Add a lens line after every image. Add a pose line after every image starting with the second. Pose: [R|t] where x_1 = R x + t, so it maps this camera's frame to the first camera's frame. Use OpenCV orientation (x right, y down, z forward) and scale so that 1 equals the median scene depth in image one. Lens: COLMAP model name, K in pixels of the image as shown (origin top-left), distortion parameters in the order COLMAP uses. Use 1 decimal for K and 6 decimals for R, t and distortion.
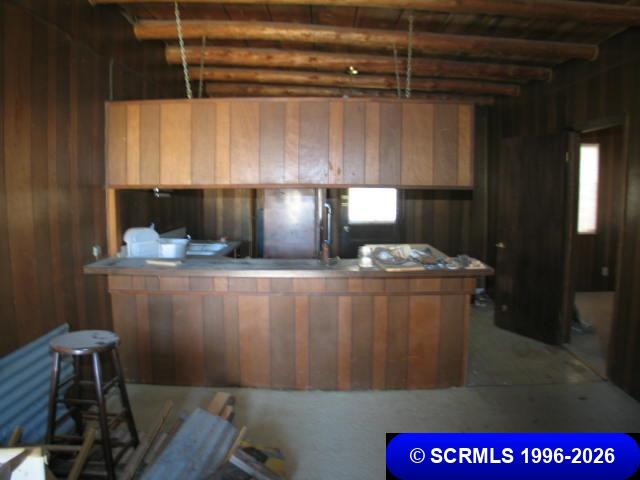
lens RADIAL K [[450.7, 0, 319.5], [0, 450.7, 252.2], [0, 0, 1]] dist [-0.139646, 0.000508]
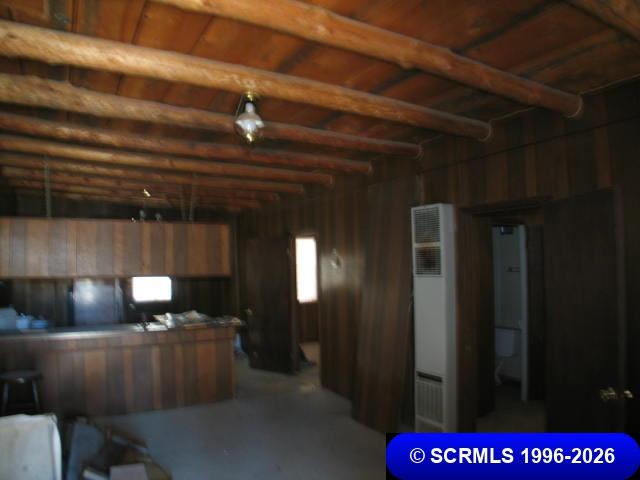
lens RADIAL K [[473.8, 0, 320.0], [0, 473.8, 240.0], [0, 0, 1]] dist [-0.117392, 0.003826]
pose [[0.859168, 0.015403, 0.511462, -0.241160], [0.084817, 0.981433, -0.172034, 0.052006], [-0.504615, 0.191187, 0.841909, -0.606836]]
